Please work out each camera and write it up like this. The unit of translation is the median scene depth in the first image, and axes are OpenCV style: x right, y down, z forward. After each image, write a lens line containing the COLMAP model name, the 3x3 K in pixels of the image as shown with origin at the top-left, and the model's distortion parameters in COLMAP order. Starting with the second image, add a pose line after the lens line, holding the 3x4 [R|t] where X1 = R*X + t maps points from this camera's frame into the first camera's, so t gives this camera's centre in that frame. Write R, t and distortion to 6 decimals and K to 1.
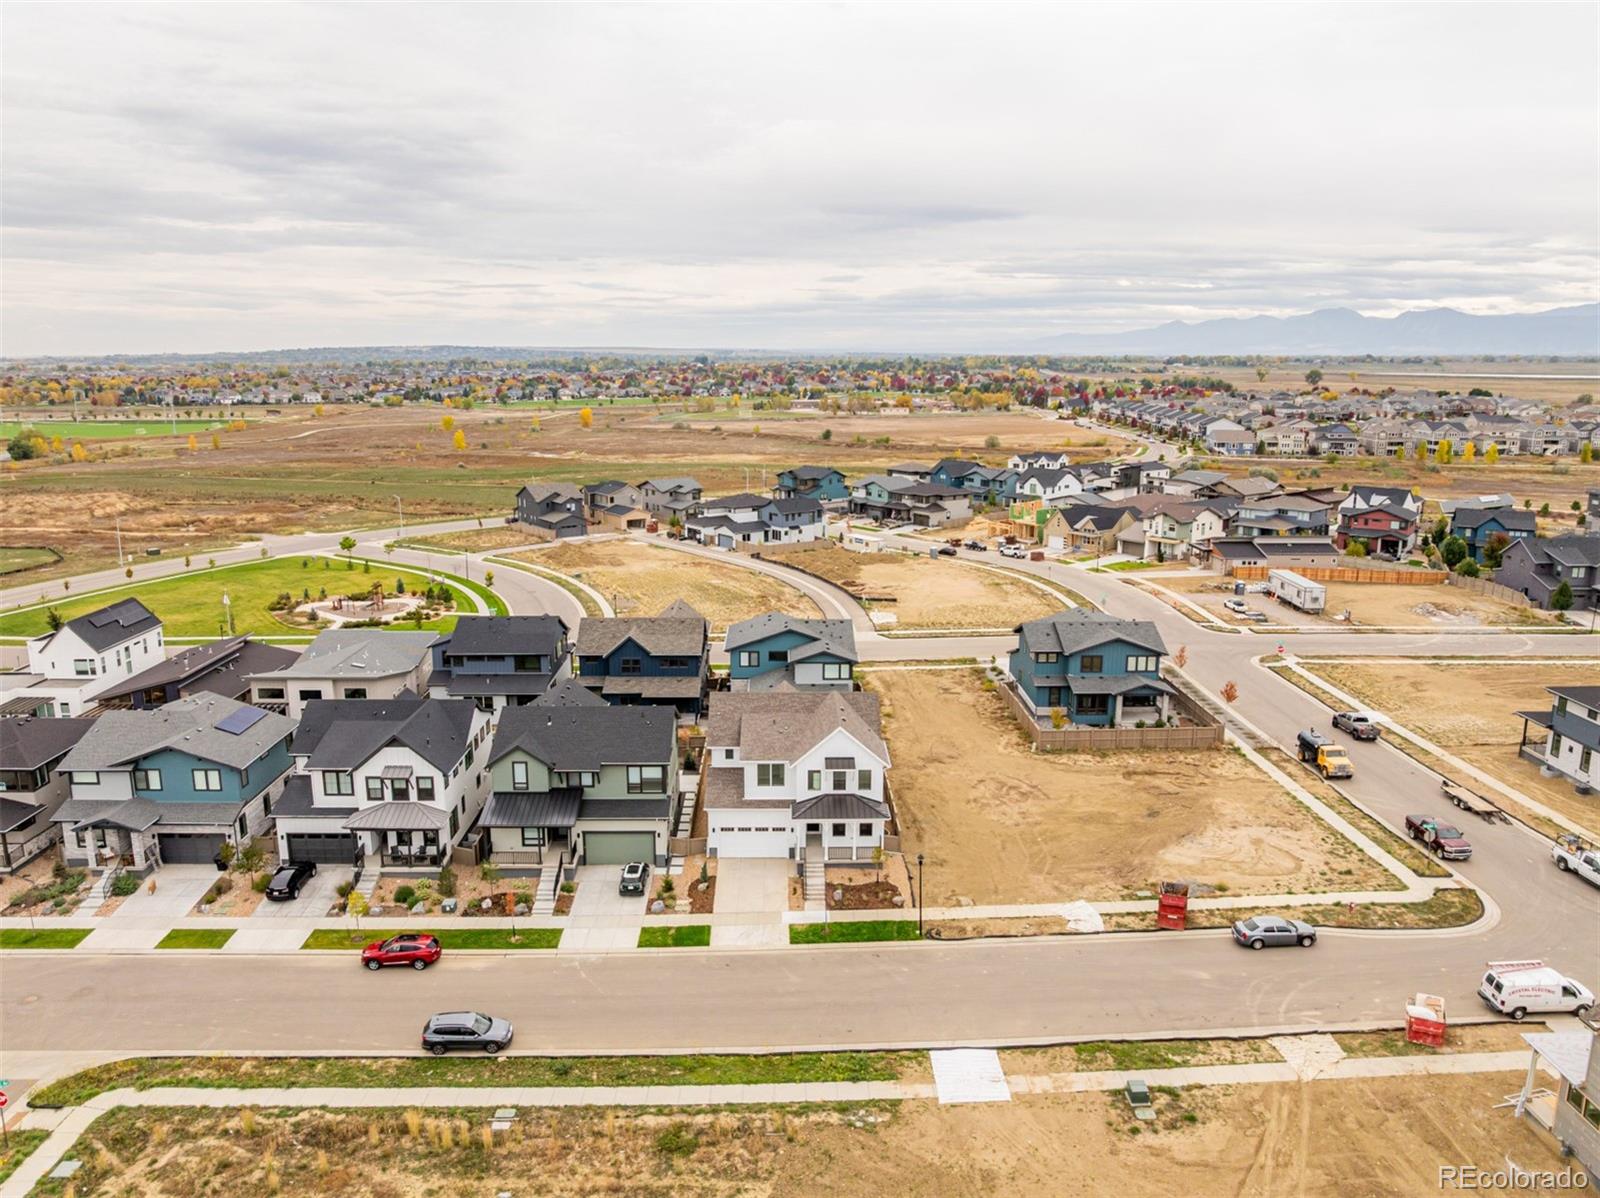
lens RADIAL K [[1125.3, 0, 800.0], [0, 1125.3, 599.0], [0, 0, 1]] dist [-0.030602, -0.009504]
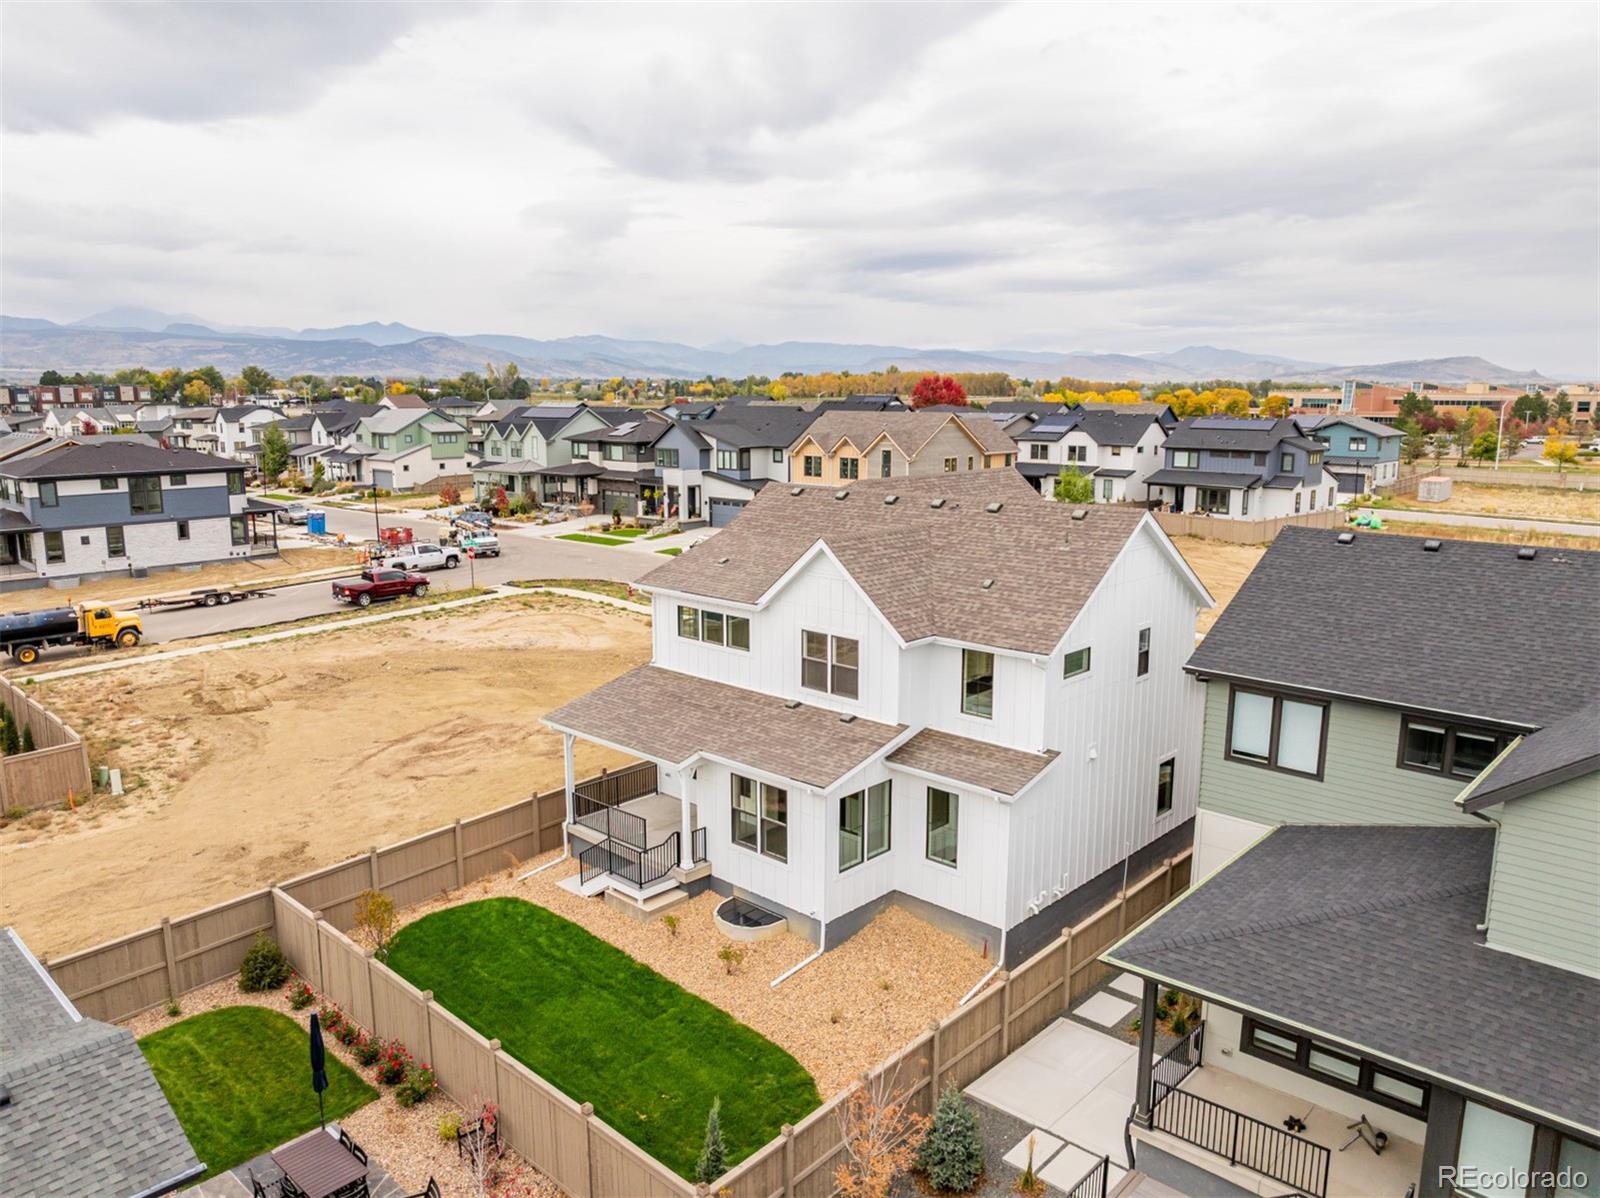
lens RADIAL K [[1137.6, 0, 800.0], [0, 1137.6, 599.0], [0, 0, 1]] dist [-0.039352, 0.002333]
pose [[-0.715285, -0.126334, 0.687319, -0.177554], [0.148234, 0.933715, 0.325888, -0.007015], [-0.682931, 0.334987, -0.649145, 0.996036]]
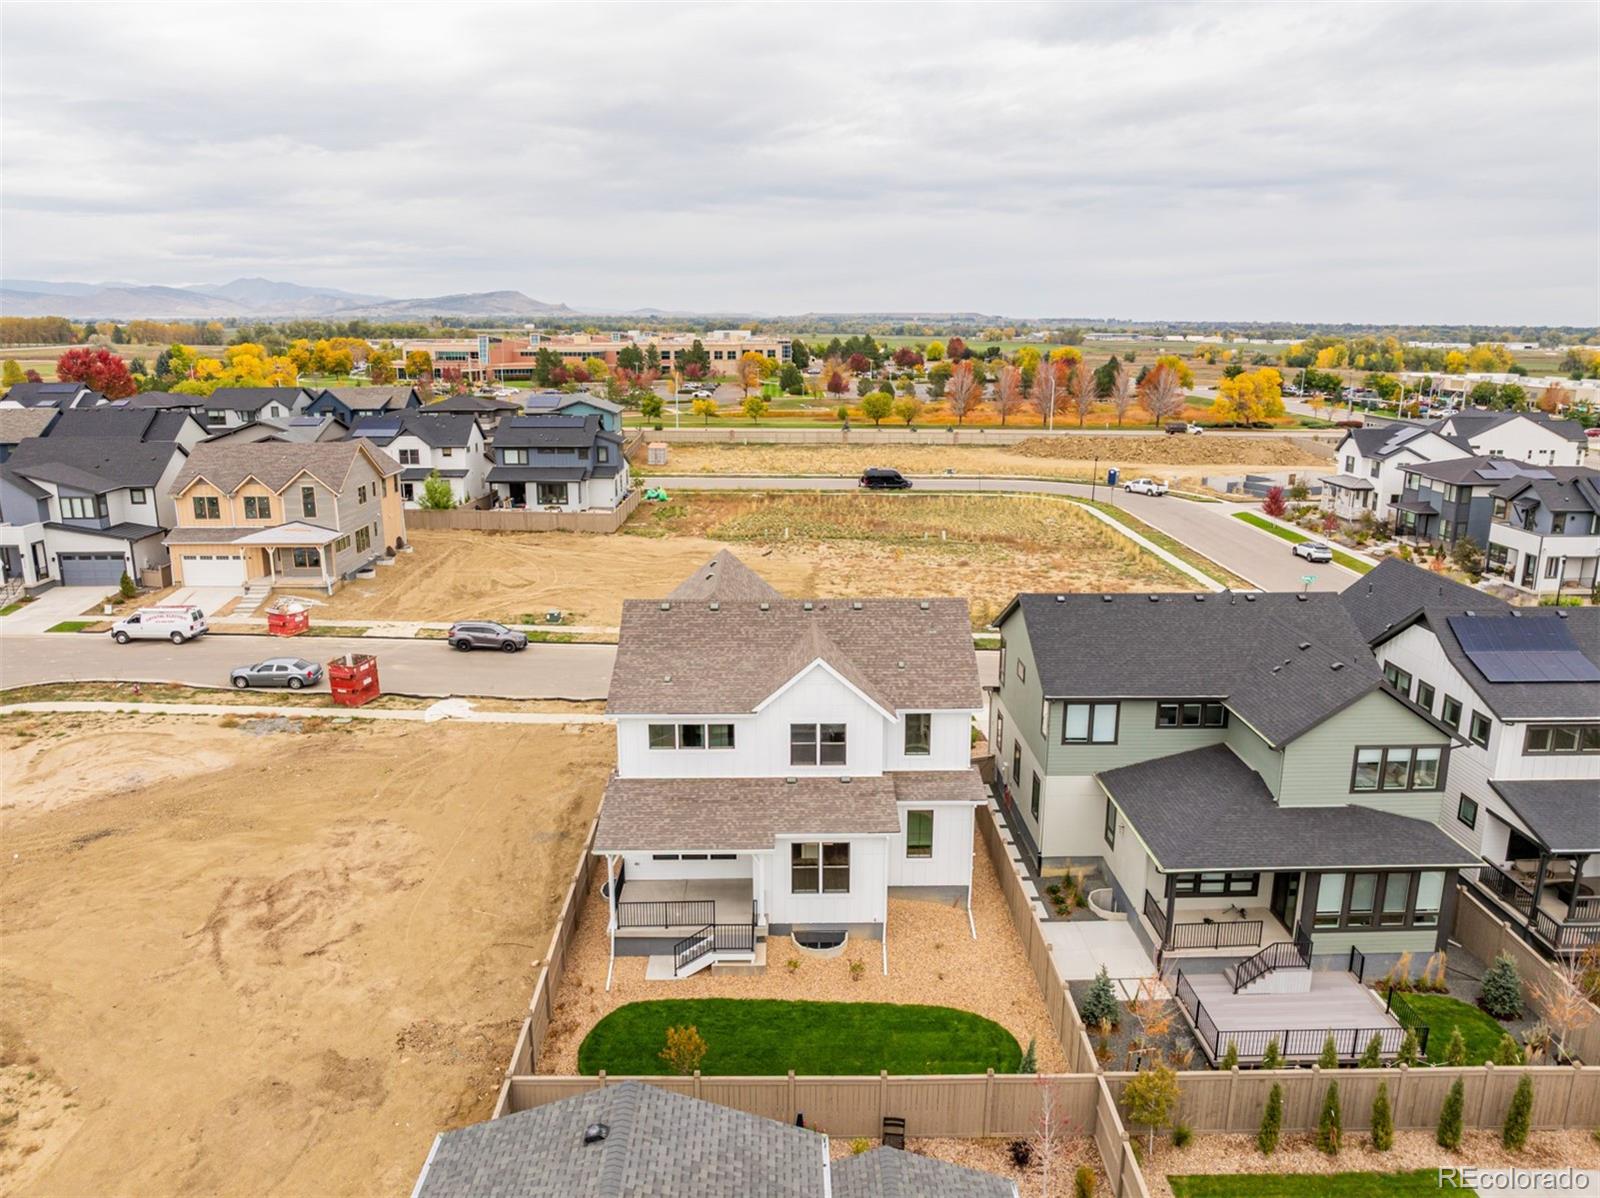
lens RADIAL K [[1125.3, 0, 800.0], [0, 1125.3, 599.0], [0, 0, 1]] dist [-0.030602, -0.009504]
pose [[-0.999988, -0.002568, 0.004112, -0.005430], [-0.000515, 0.899684, 0.436541, -0.099306], [-0.004821, 0.436533, -0.899675, 1.120735]]
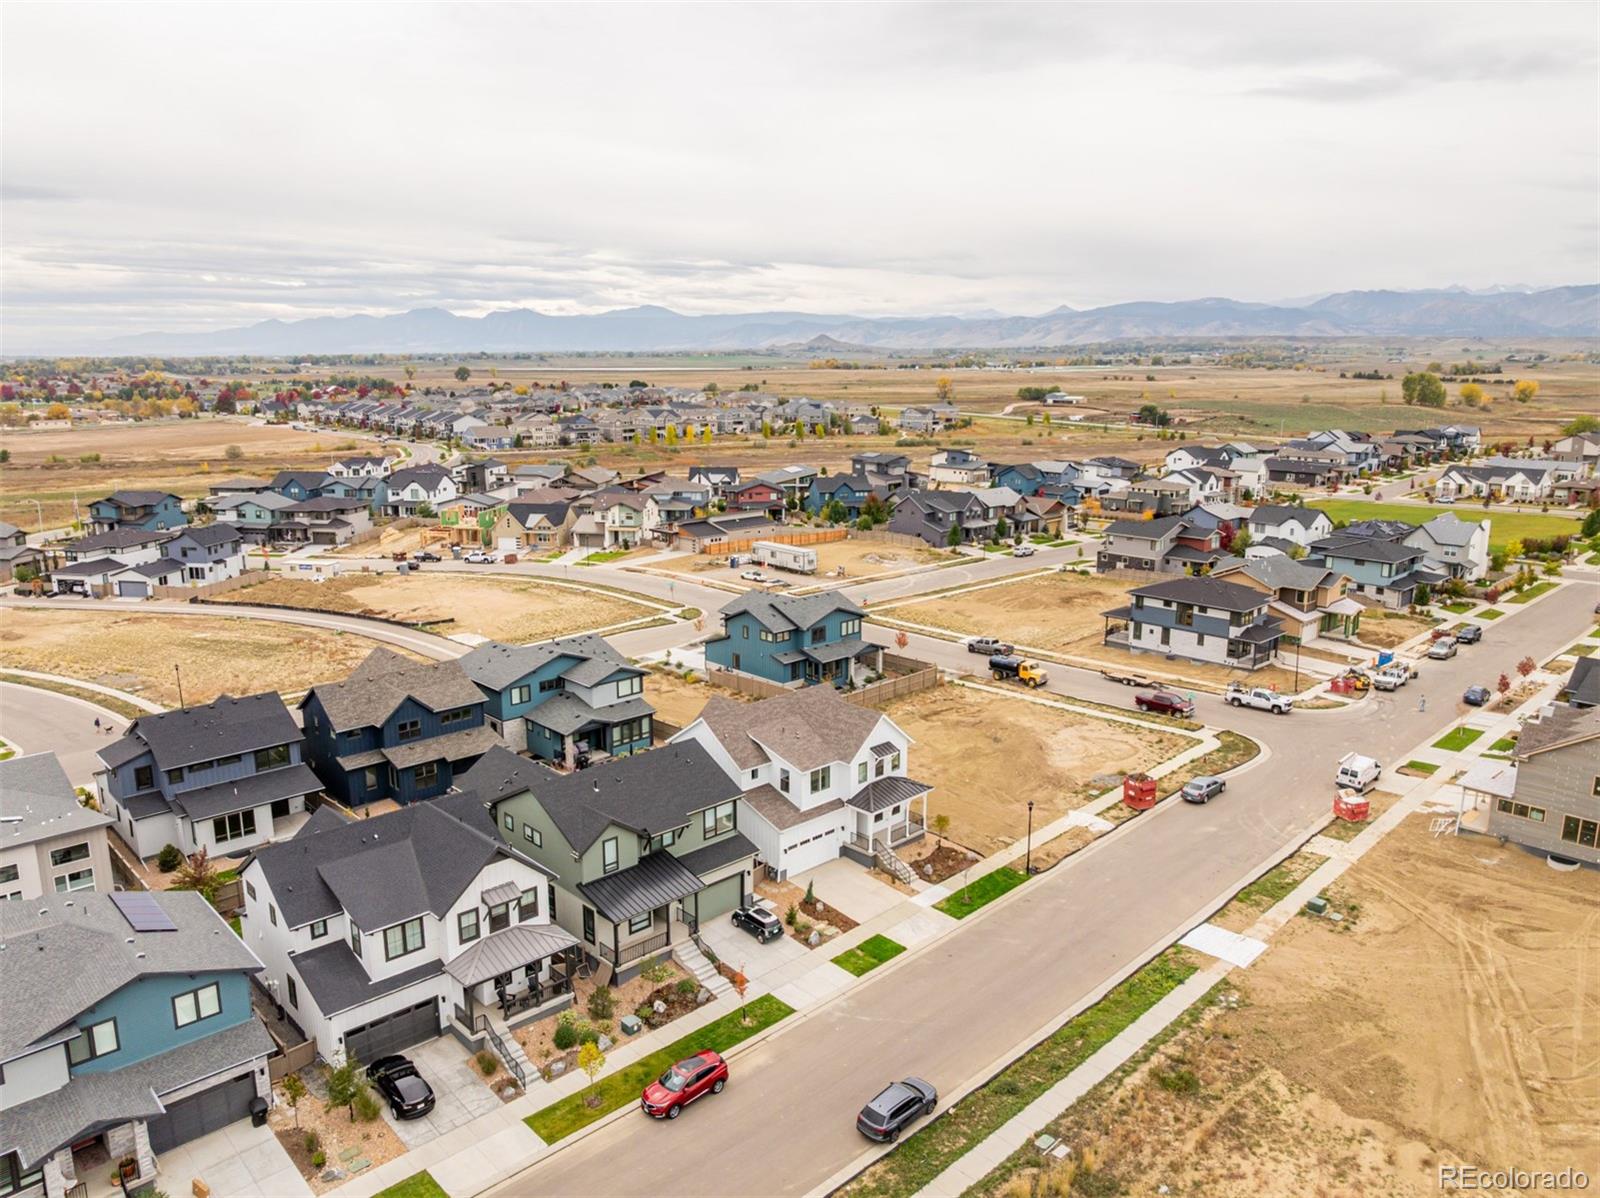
lens RADIAL K [[1125.3, 0, 800.0], [0, 1125.3, 599.0], [0, 0, 1]] dist [-0.030602, -0.009504]
pose [[0.731455, -0.143614, 0.666595, -0.486502], [0.142834, 0.988152, 0.056160, -0.041633], [-0.666763, 0.054134, 0.743302, 0.196957]]
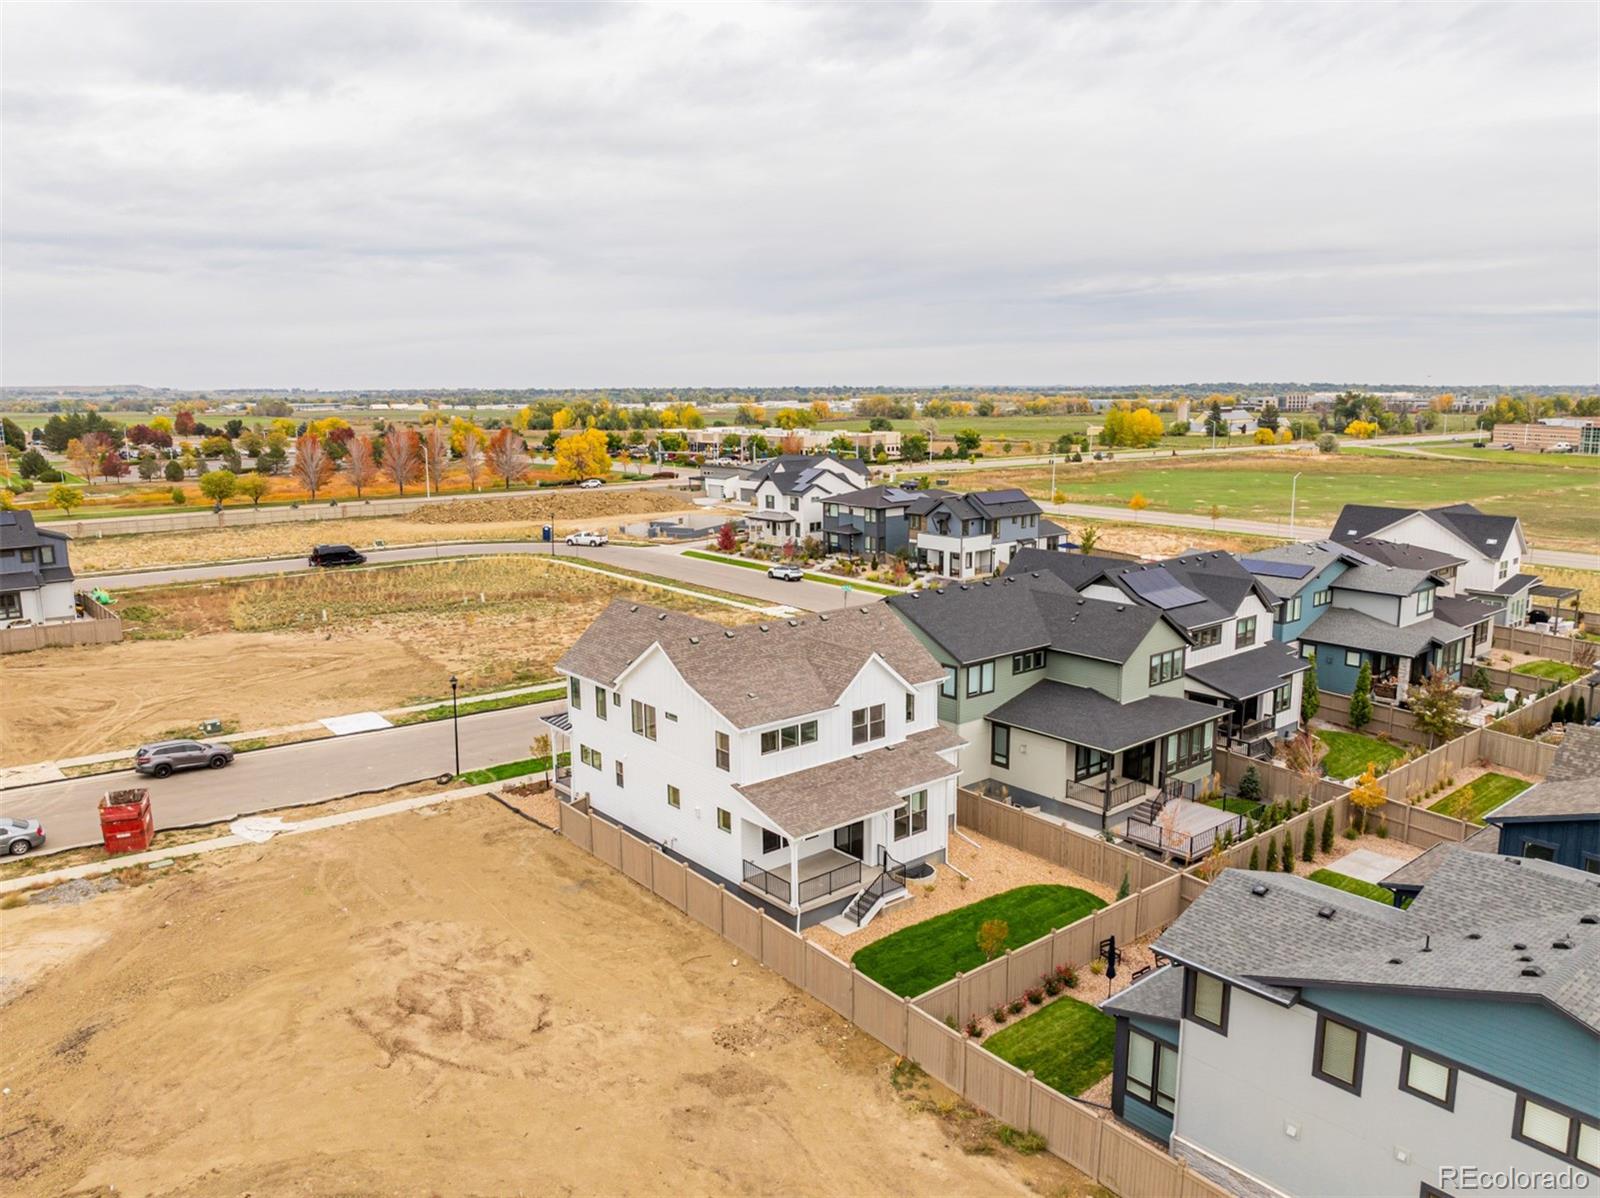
lens RADIAL K [[1133.0, 0, 787.6], [0, 1133.0, 598.1], [0, 0, 1]] dist [-0.006823, -0.033537]
pose [[-0.792373, 0.118091, -0.598497, 0.266381], [-0.118523, 0.932588, 0.340928, -0.097533], [0.598412, 0.341078, -0.724961, 1.108736]]
